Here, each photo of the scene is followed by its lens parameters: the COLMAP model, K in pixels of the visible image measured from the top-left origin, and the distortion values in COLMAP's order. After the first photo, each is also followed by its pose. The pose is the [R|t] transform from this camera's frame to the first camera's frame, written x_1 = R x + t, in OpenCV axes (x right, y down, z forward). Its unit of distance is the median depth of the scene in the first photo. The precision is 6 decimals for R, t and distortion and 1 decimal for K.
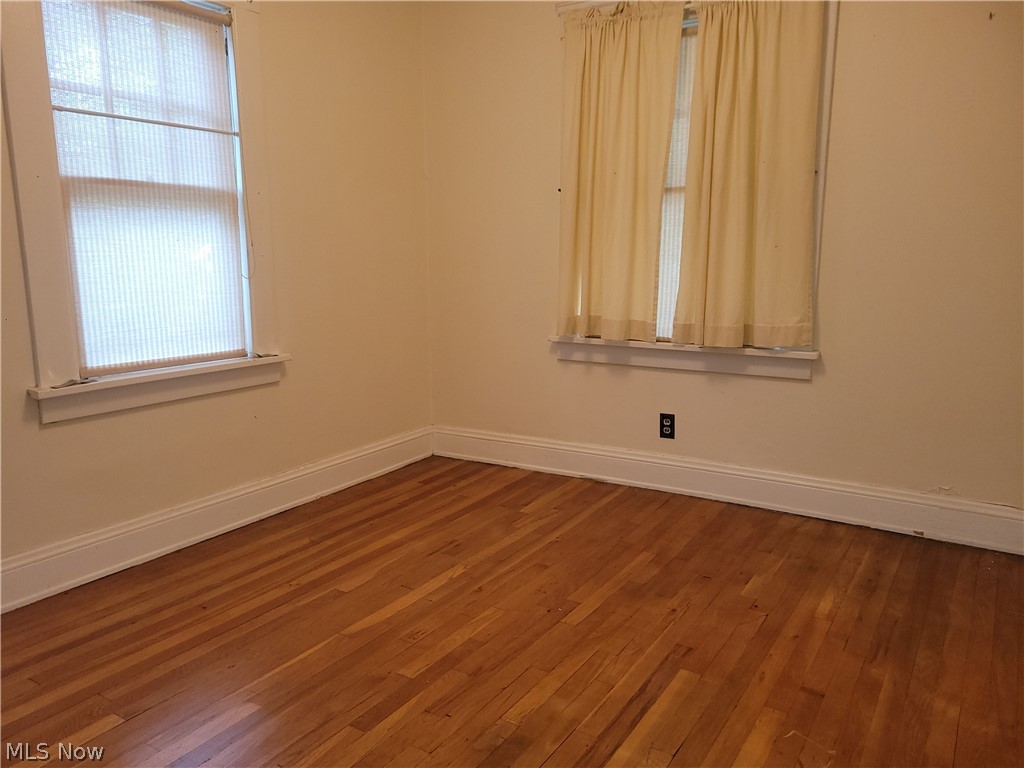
lens RADIAL K [[761.7, 0, 513.8], [0, 761.7, 384.4], [0, 0, 1]] dist [0.041337, -0.022940]
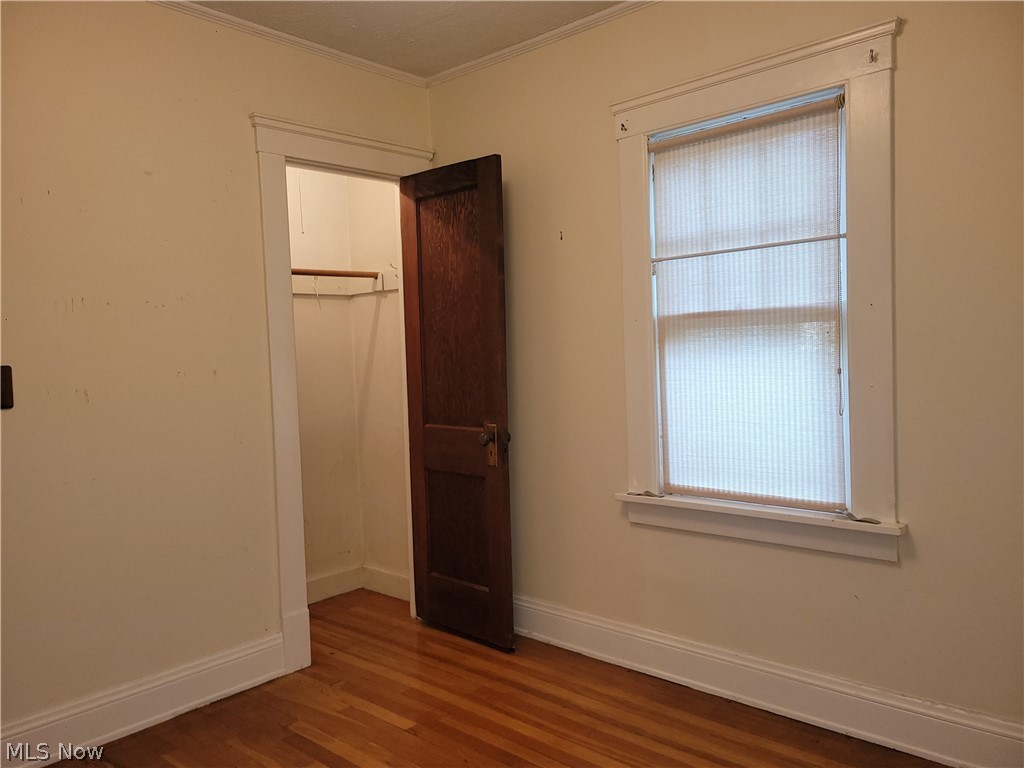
lens RADIAL K [[761.7, 0, 515.4], [0, 761.7, 386.6], [0, 0, 1]] dist [0.041337, -0.022940]
pose [[-0.160944, 0.046132, -0.985885, 0.532687], [-0.143941, 0.987129, 0.069689, -0.196278], [0.976411, 0.153125, -0.152233, 0.895367]]
